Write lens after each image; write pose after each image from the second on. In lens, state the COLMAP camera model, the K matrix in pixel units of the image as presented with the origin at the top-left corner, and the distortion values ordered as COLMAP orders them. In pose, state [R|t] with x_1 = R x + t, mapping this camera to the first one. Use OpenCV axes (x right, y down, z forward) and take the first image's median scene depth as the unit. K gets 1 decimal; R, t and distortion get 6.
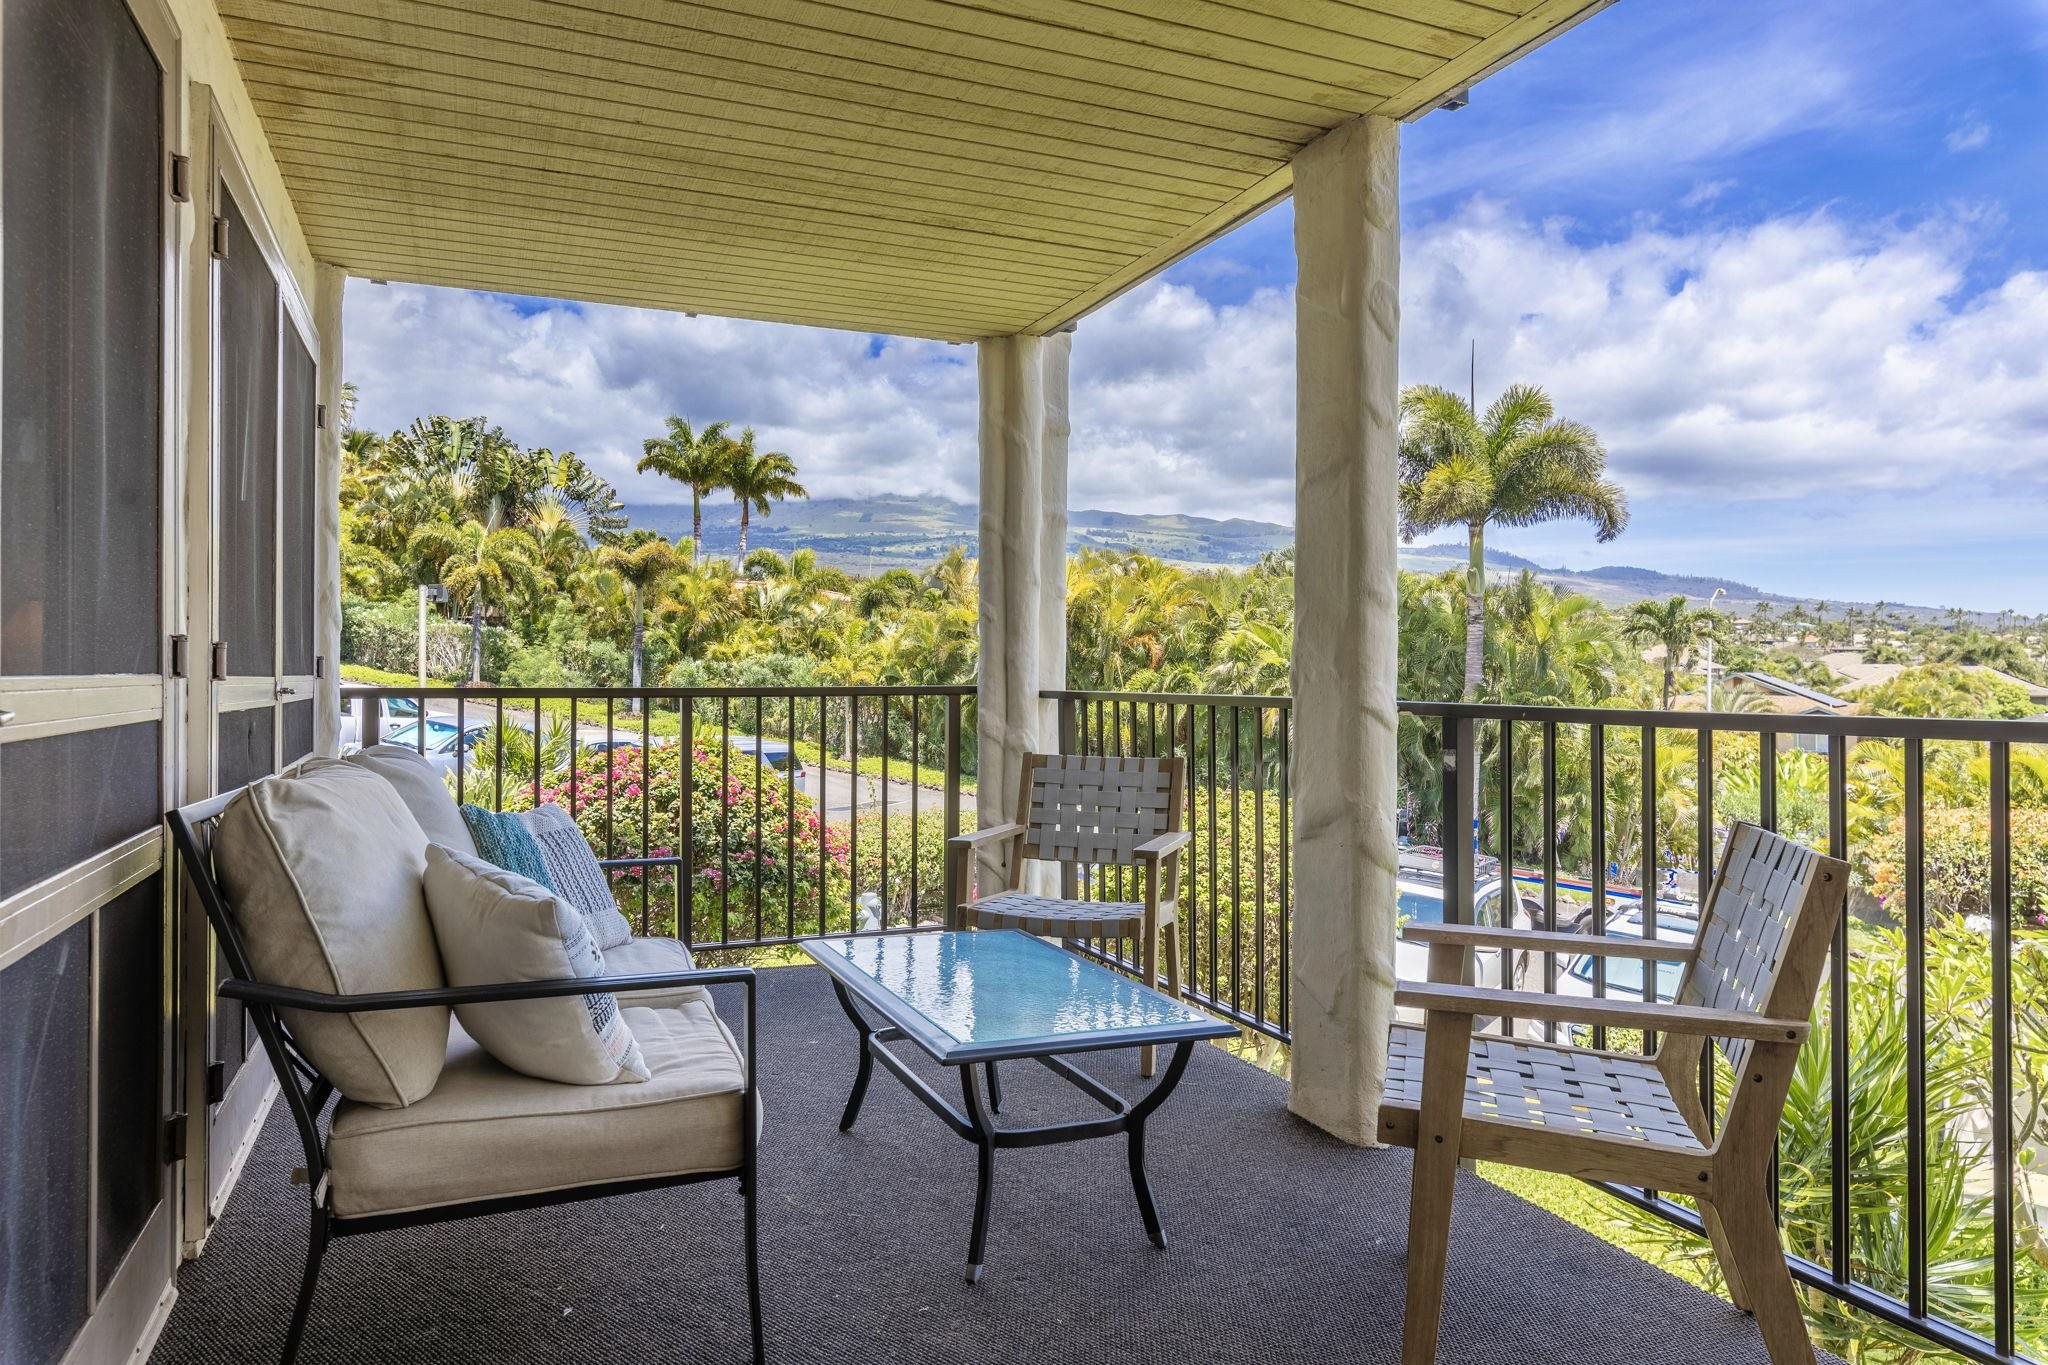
lens RADIAL K [[1280.2, 0, 1015.9], [0, 1280.2, 666.1], [0, 0, 1]] dist [0.000698, -0.002823]
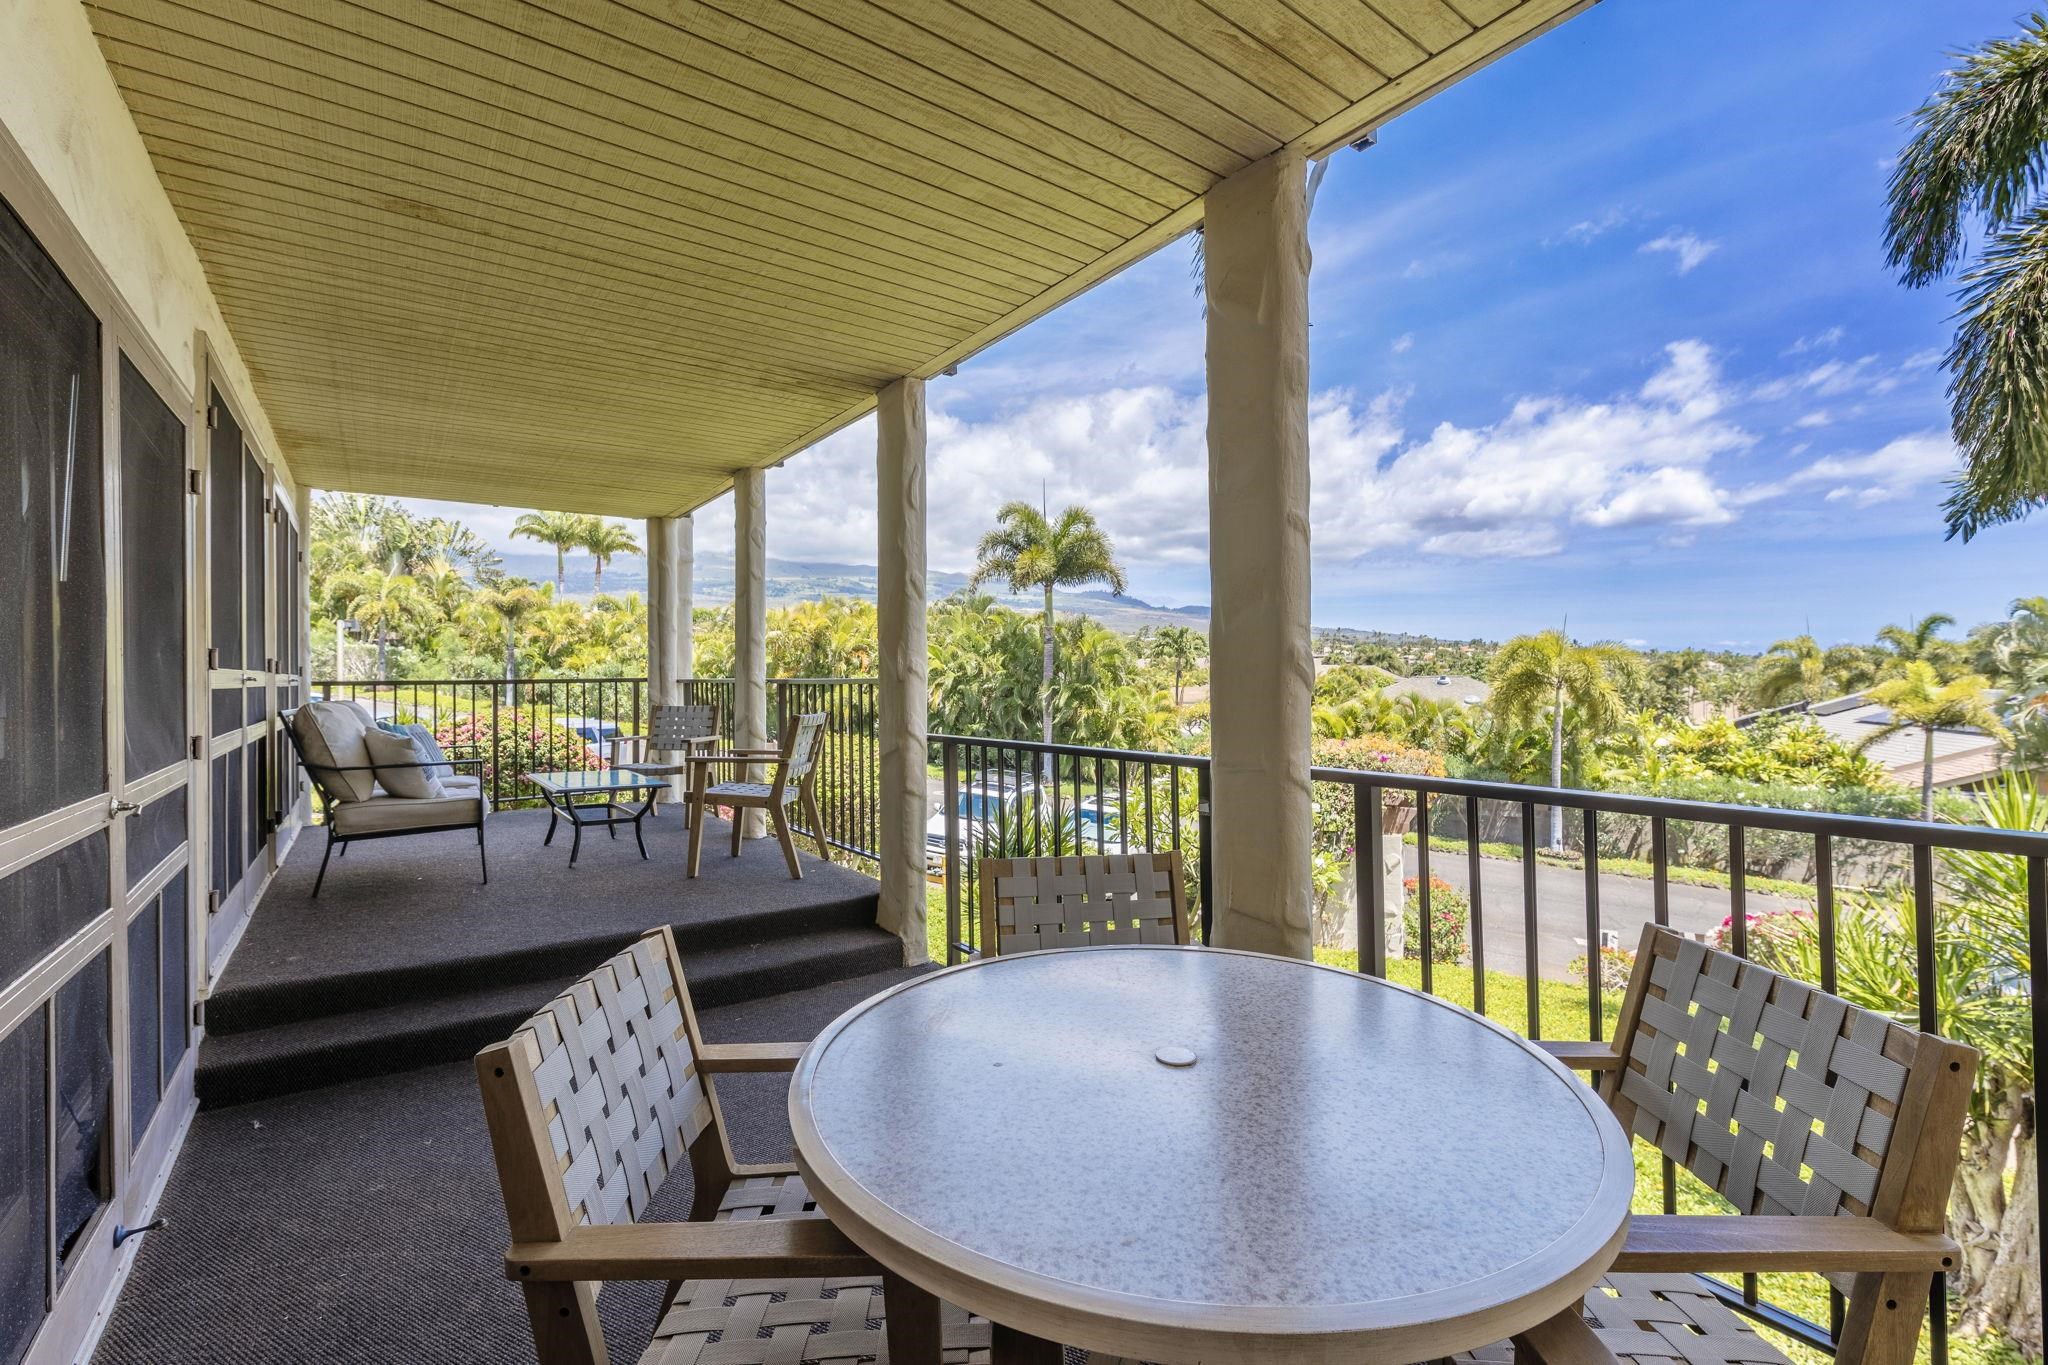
lens RADIAL K [[881.8, 0, 1029.8], [0, 881.8, 670.0], [0, 0, 1]] dist [0.004498, -0.002192]
pose [[0.972519, -0.009981, 0.232611, 0.134956], [0.010260, 0.999947, 0.000012, 0.004790], [-0.232599, 0.002375, 0.972570, -0.323893]]
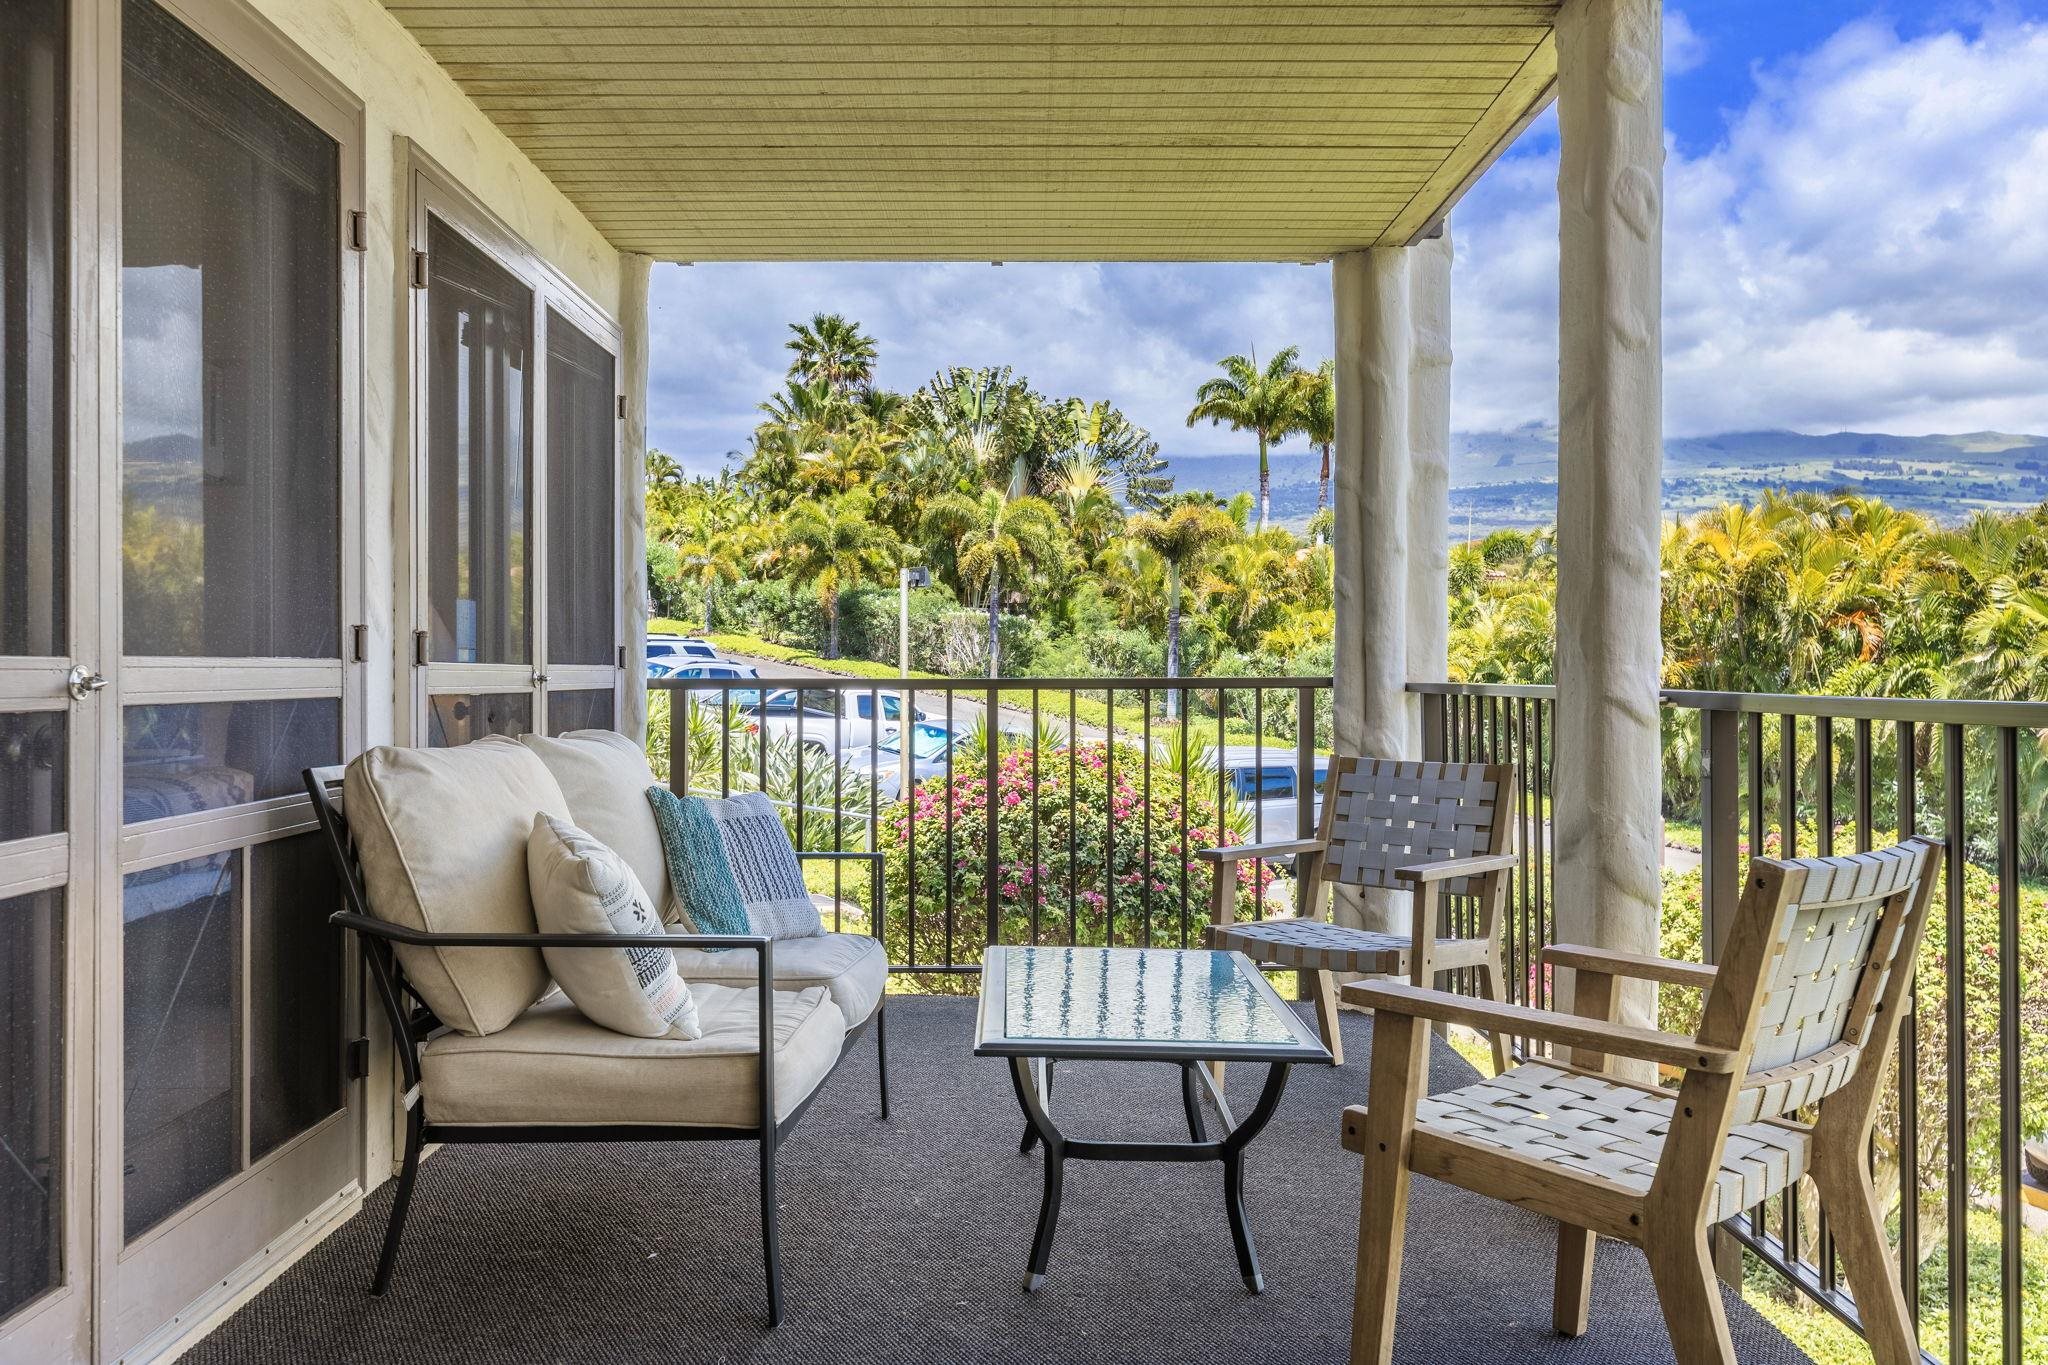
lens RADIAL K [[1681.0, 0, 1044.3], [0, 1681.0, 665.8], [0, 0, 1]] dist [-0.007207, 0.008244]
pose [[0.923740, -0.003634, -0.383003, 0.113525], [0.004664, 0.999988, 0.001761, 0.002915], [0.382992, -0.003413, 0.923745, -0.038285]]
